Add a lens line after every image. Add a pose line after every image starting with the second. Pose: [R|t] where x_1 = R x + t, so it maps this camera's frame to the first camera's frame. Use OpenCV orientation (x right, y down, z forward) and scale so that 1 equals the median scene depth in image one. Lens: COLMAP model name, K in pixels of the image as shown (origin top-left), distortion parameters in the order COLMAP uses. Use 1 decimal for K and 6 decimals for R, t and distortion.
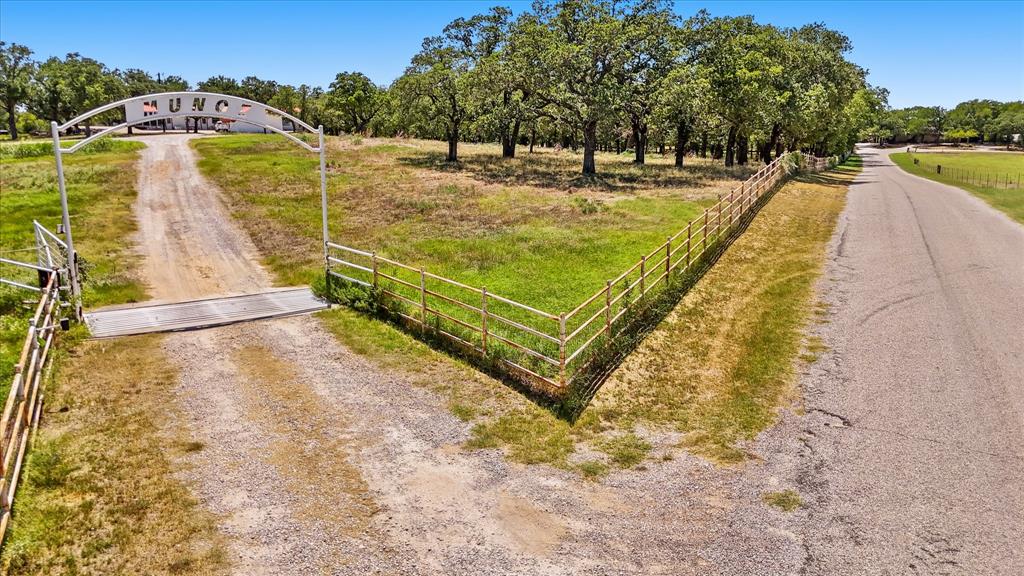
lens RADIAL K [[695.8, 0, 512.0], [0, 695.8, 288.0], [0, 0, 1]] dist [0.081813, -0.078748]
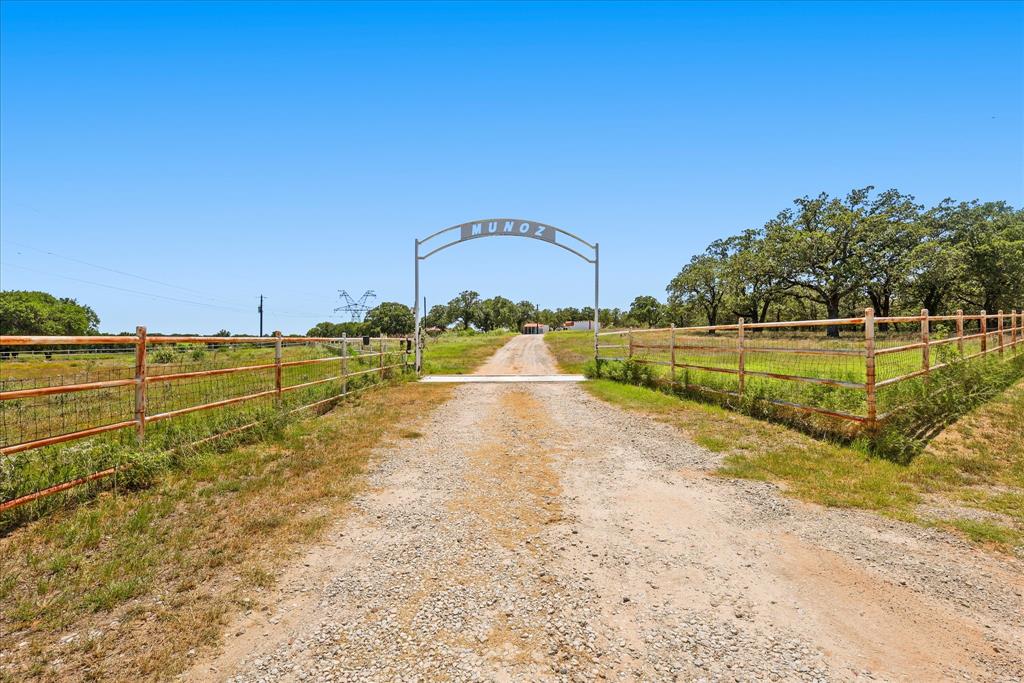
lens RADIAL K [[463.0, 0, 512.0], [0, 463.0, 341.5], [0, 0, 1]] dist [0.003586, 0.000181]
pose [[0.881773, -0.006043, -0.471636, -0.025311], [-0.078423, 0.984122, -0.159231, 0.184269], [0.465109, 0.177392, 0.867298, 0.474078]]
